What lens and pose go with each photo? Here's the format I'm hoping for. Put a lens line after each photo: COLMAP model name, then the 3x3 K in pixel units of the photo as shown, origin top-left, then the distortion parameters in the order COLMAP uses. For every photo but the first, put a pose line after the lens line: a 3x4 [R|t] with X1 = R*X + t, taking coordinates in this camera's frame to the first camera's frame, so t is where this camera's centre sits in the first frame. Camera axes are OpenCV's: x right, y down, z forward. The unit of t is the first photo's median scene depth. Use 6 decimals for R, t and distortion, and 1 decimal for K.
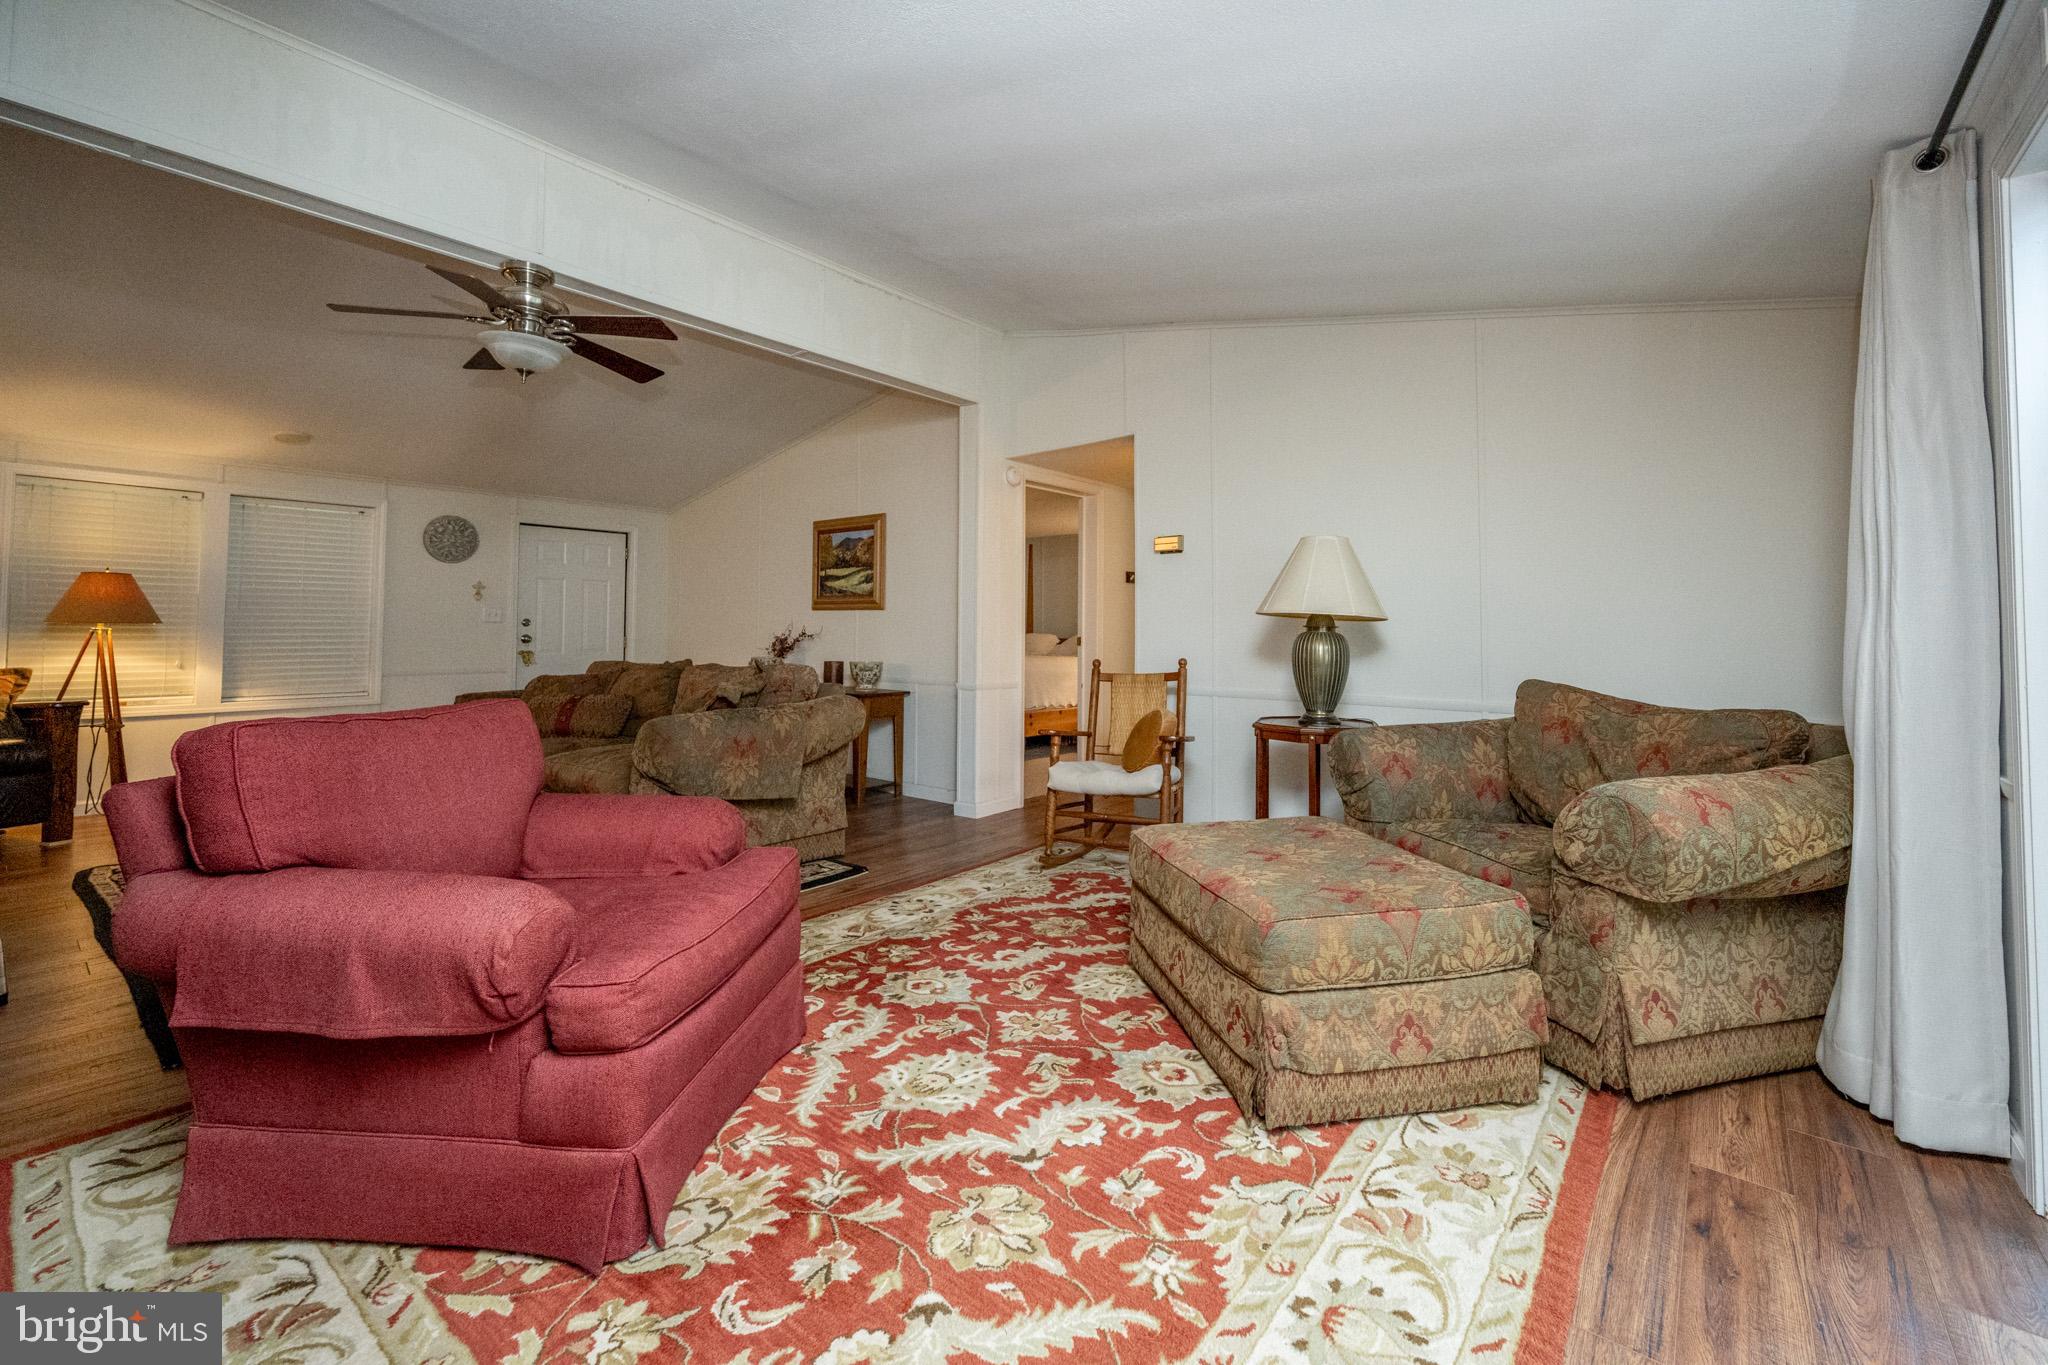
lens RADIAL K [[846.0, 0, 1043.6], [0, 846.0, 605.9], [0, 0, 1]] dist [-0.000443, -0.000044]
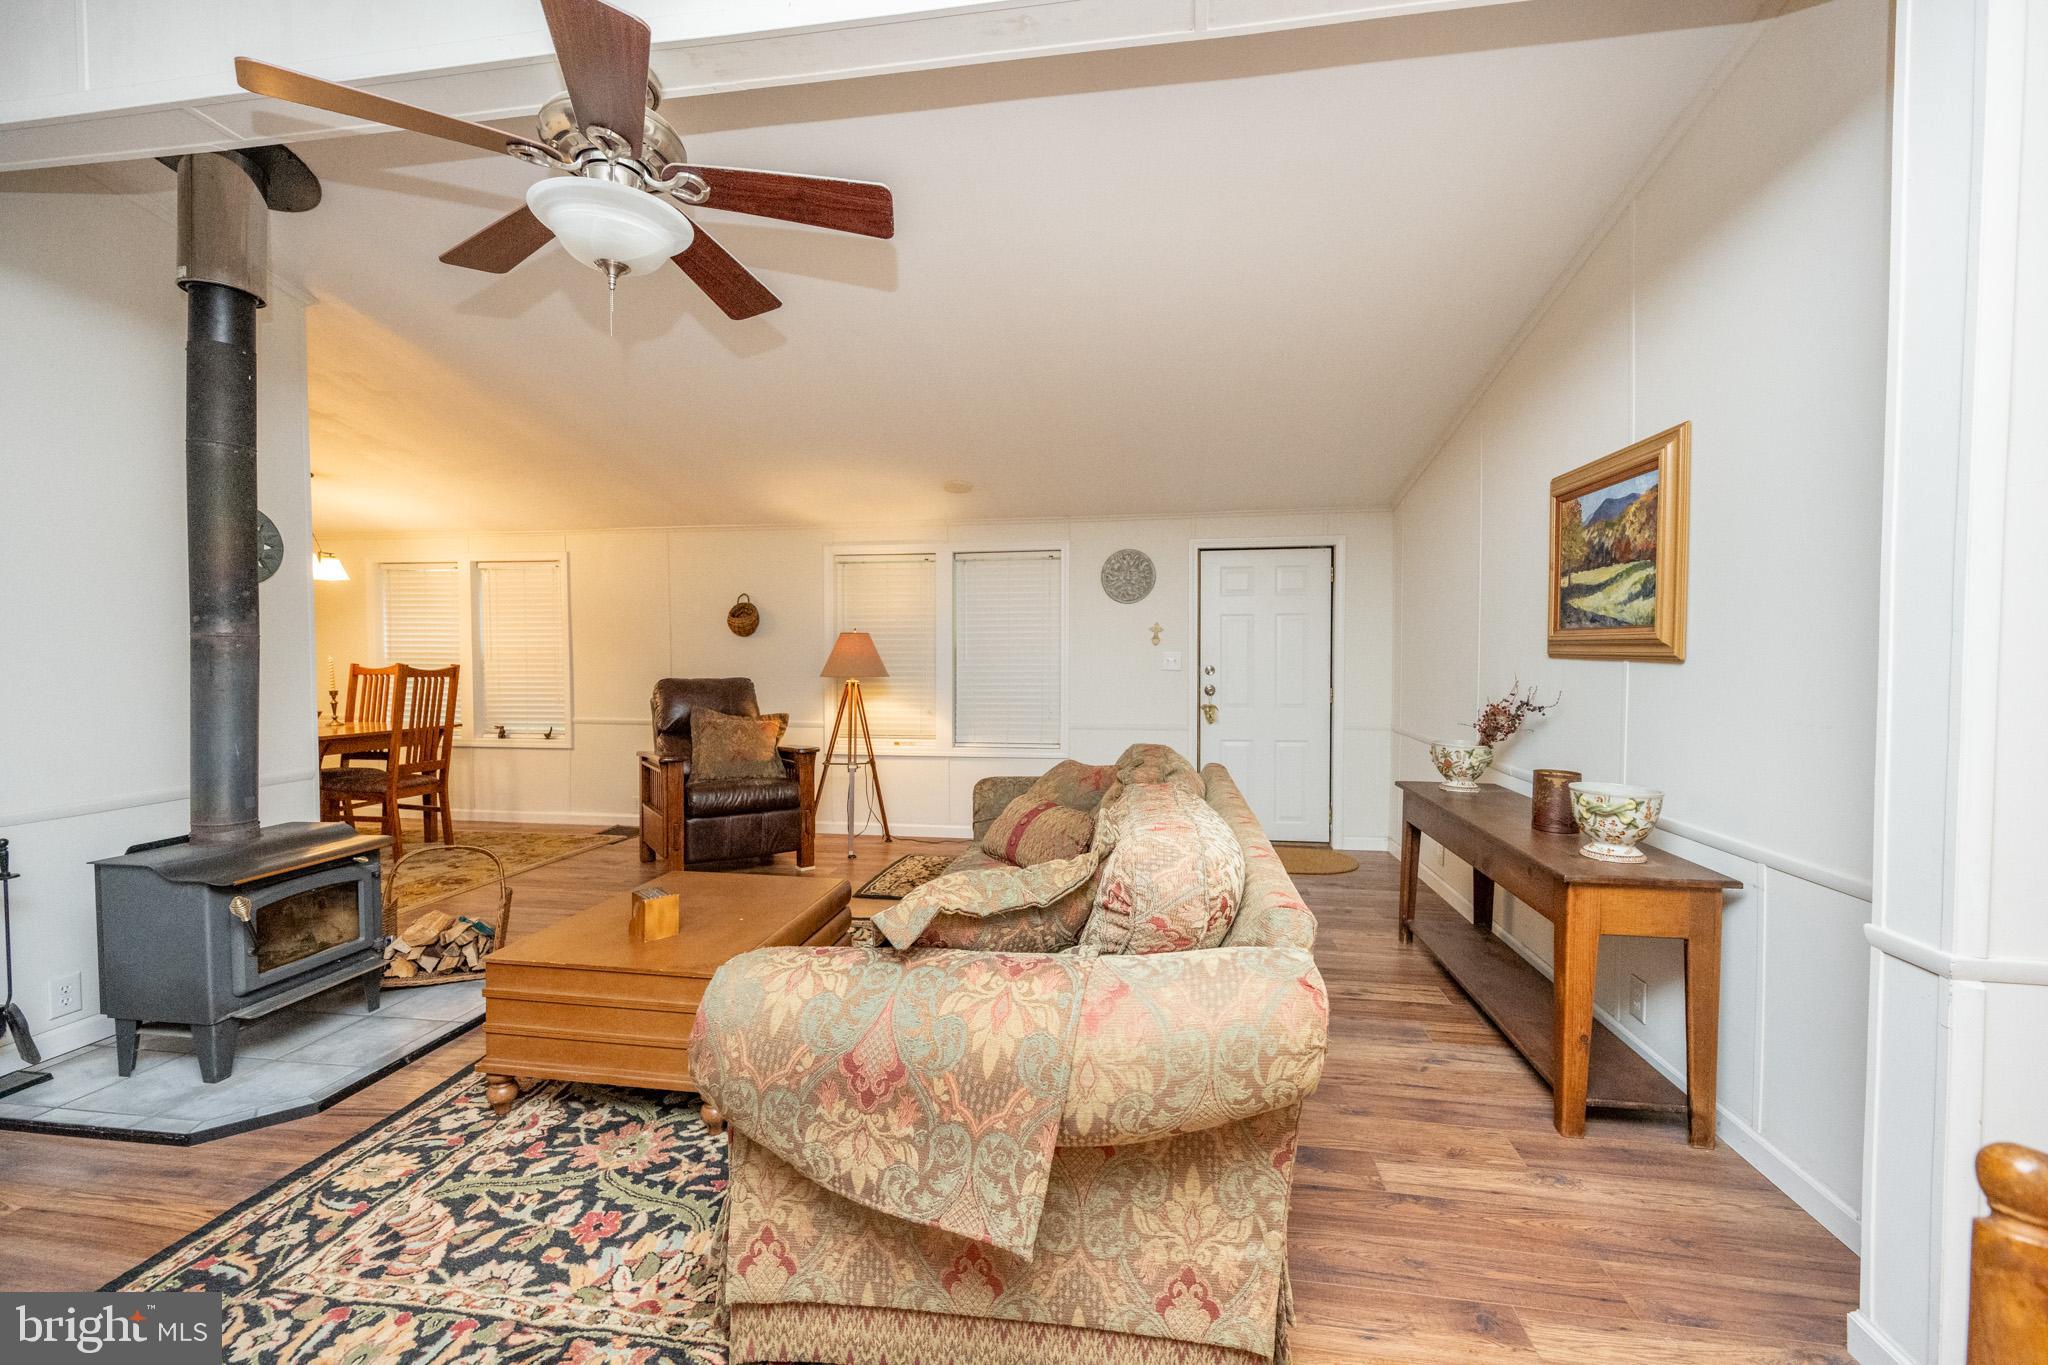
lens RADIAL K [[844.4, 0, 1035.4], [0, 844.4, 678.6], [0, 0, 1]] dist [-0.003979, -0.000188]
pose [[0.517568, 0.018017, -0.855452, -0.004254], [0.032931, 0.998618, 0.040956, -0.033565], [0.855008, -0.049368, 0.516260, 1.265002]]
